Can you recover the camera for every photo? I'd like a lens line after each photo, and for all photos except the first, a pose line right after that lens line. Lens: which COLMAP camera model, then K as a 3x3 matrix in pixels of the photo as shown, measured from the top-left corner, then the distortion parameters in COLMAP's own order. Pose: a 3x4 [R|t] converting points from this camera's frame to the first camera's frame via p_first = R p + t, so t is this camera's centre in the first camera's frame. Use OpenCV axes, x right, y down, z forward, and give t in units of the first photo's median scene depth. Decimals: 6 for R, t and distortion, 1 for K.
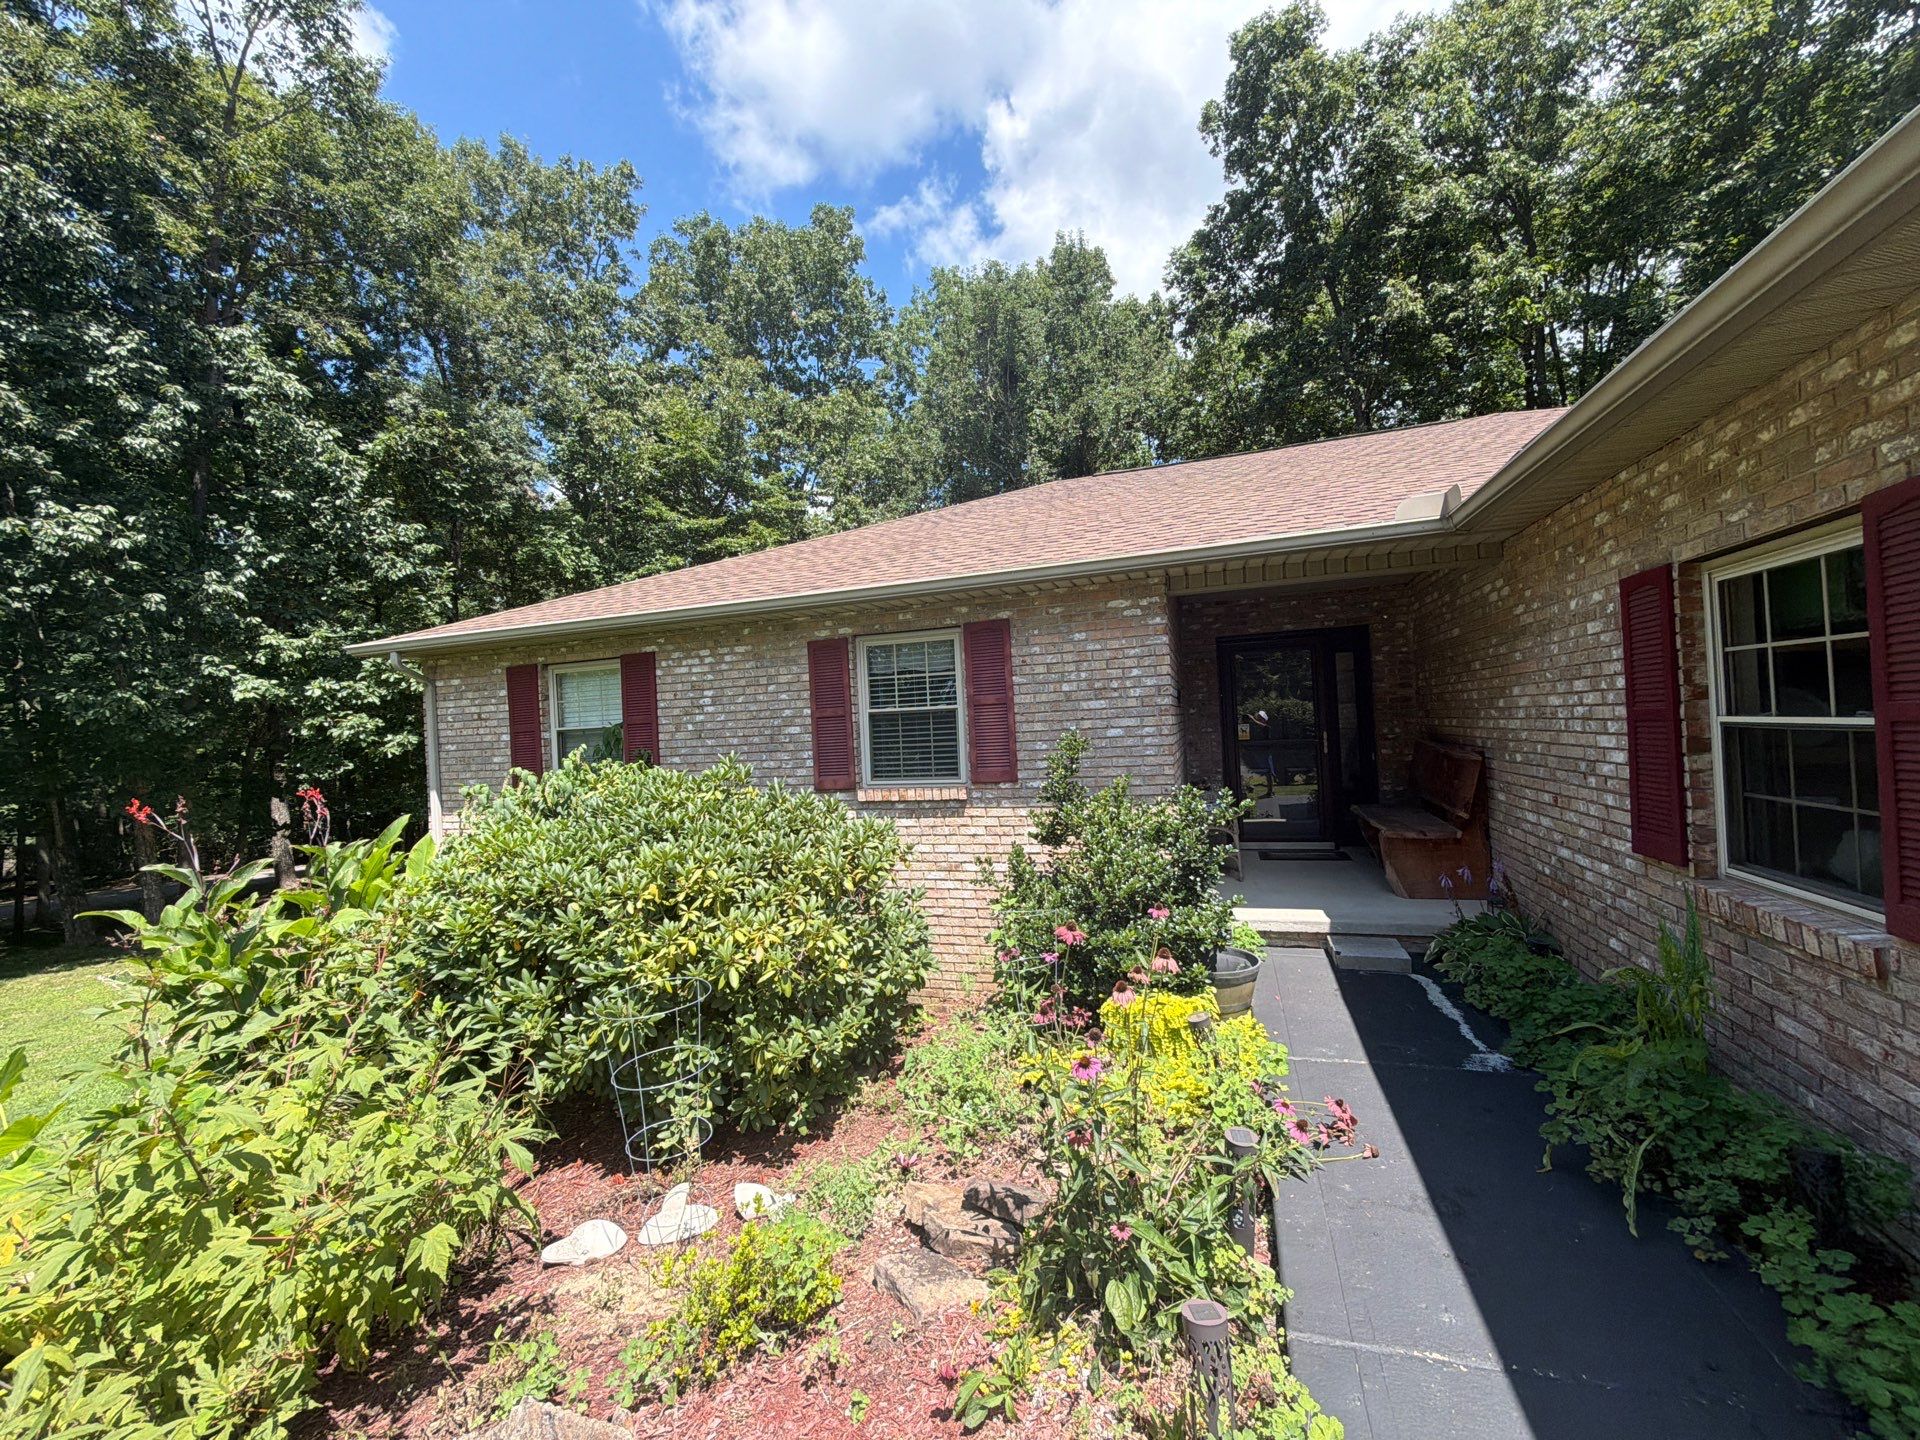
lens RADIAL K [[757.6, 0, 975.9], [0, 757.6, 718.1], [0, 0, 1]] dist [0.004345, 0.000278]
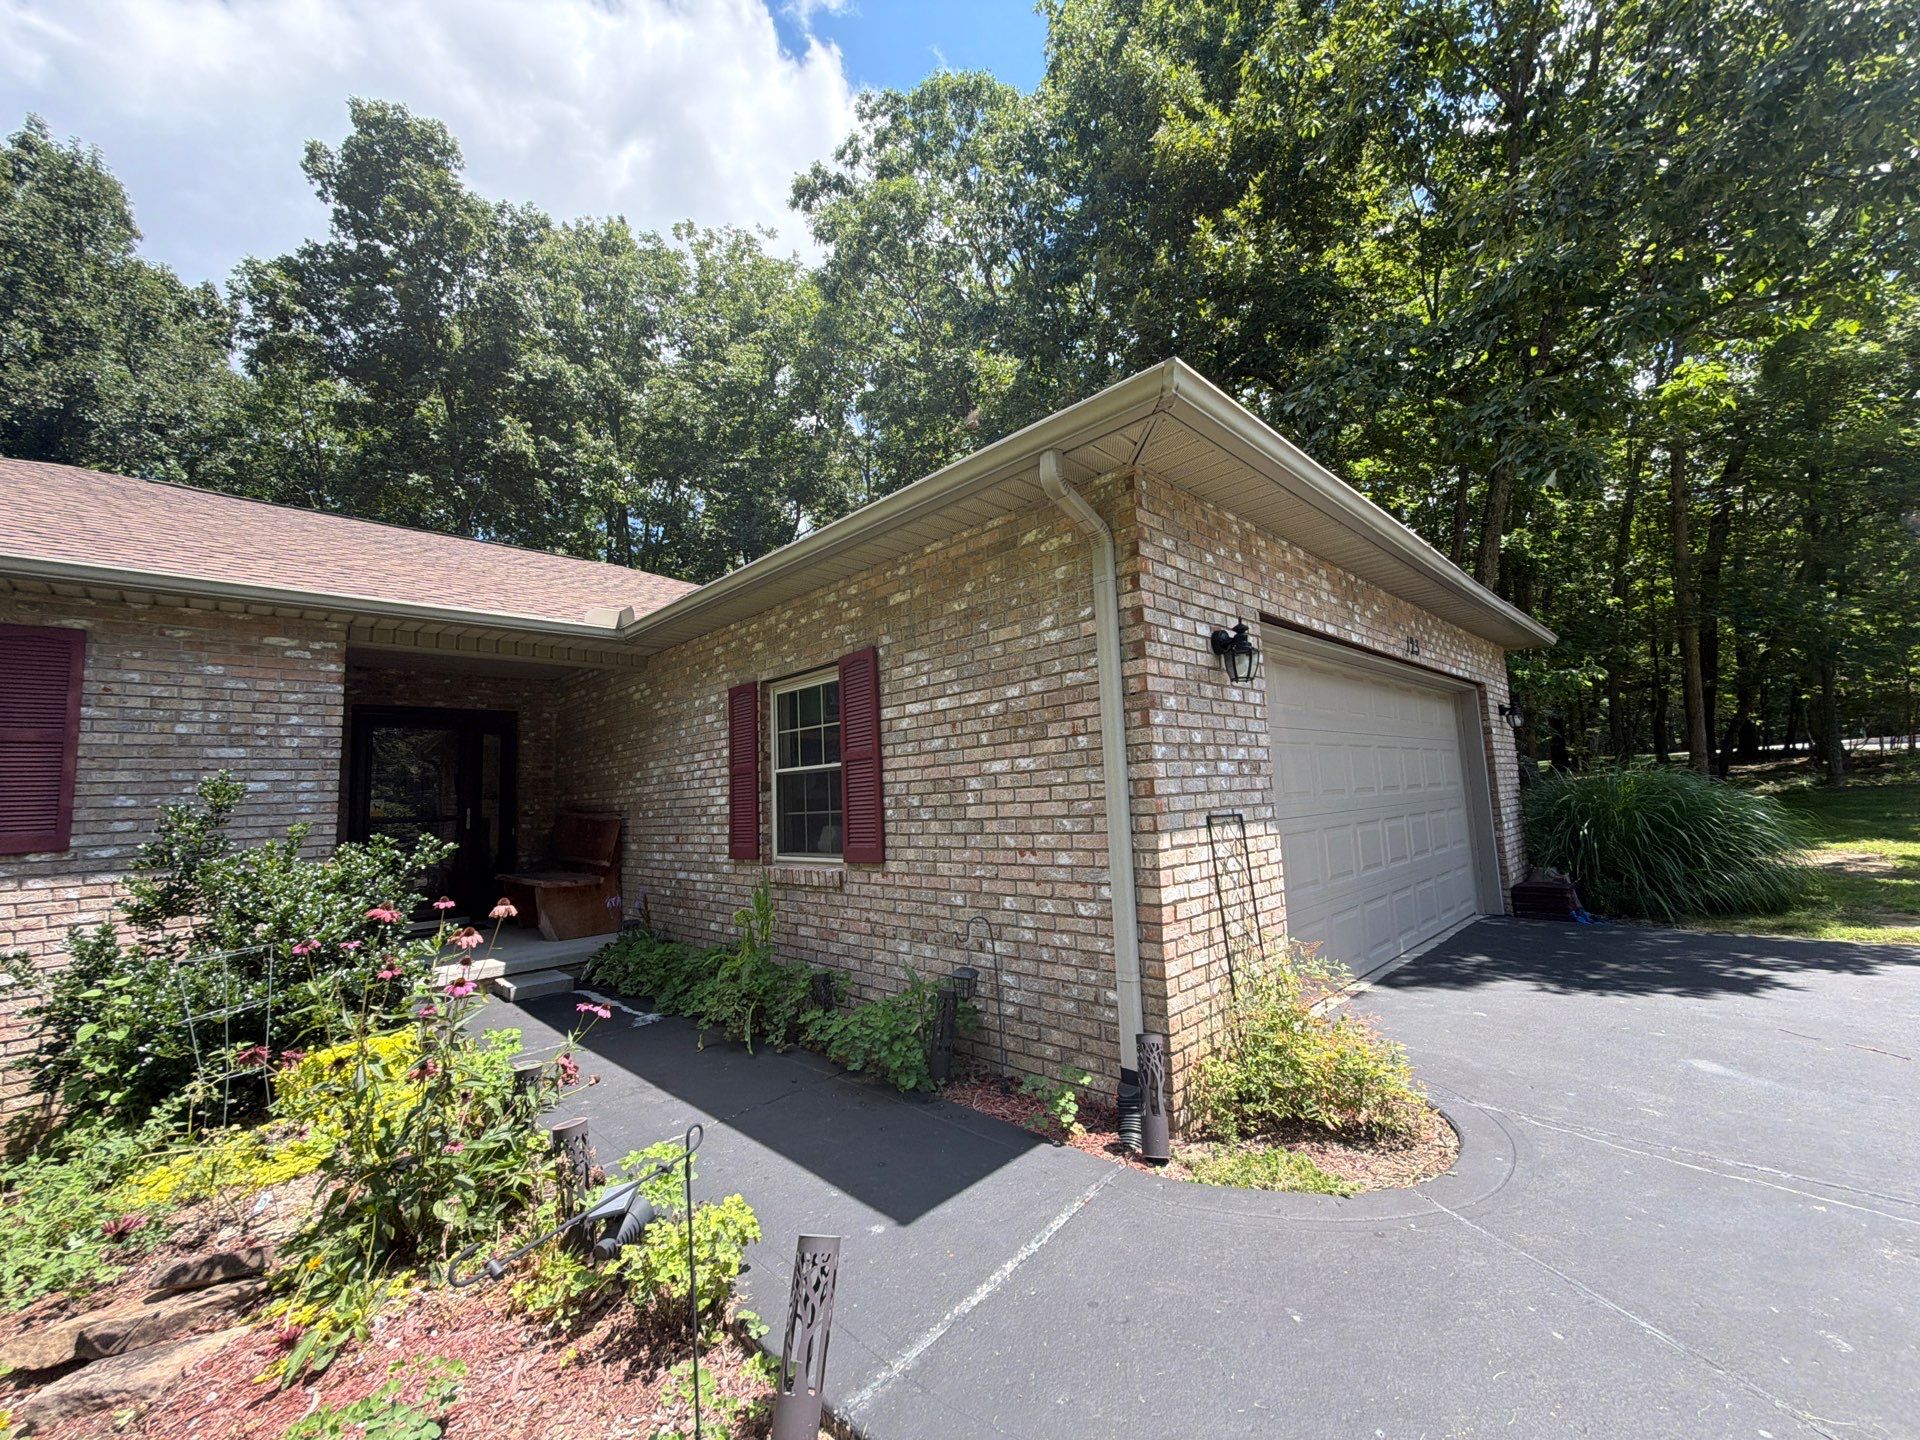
lens RADIAL K [[757.6, 0, 950.3], [0, 757.6, 727.6], [0, 0, 1]] dist [0.004345, 0.000278]
pose [[0.466275, 0.117013, 0.876867, -0.217229], [0.011018, 0.990368, -0.138018, 0.081724], [-0.884571, 0.074016, 0.460494, -0.099981]]
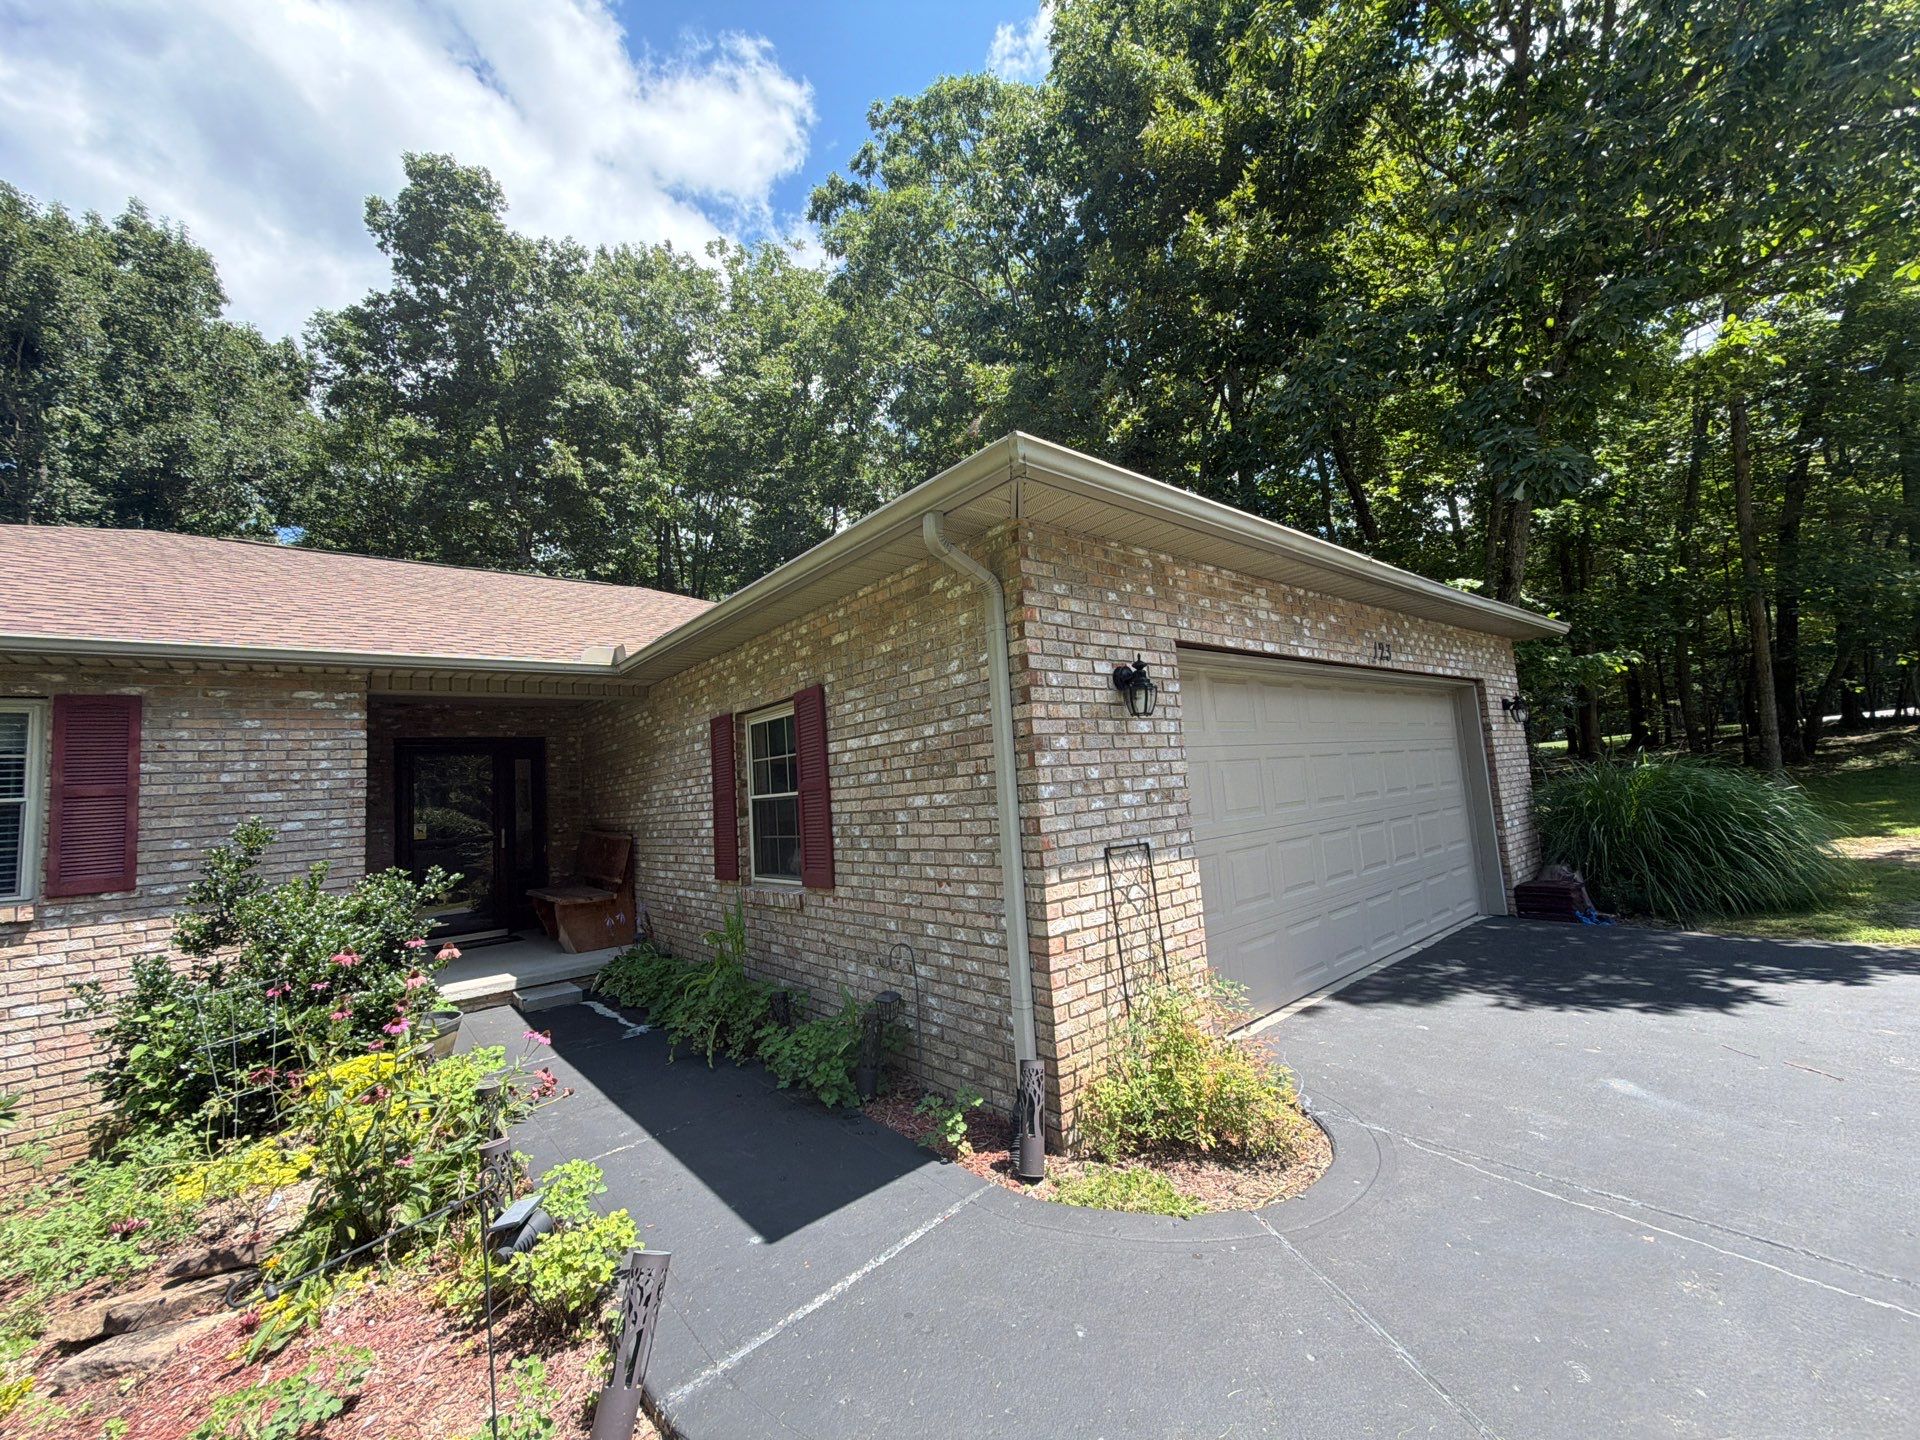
lens RADIAL K [[757.6, 0, 951.5], [0, 757.6, 725.7], [0, 0, 1]] dist [0.004345, 0.000278]
pose [[0.538333, 0.089590, 0.837957, -0.191482], [0.033584, 0.991263, -0.127556, 0.044815], [-0.842063, 0.096810, 0.530620, -0.239124]]
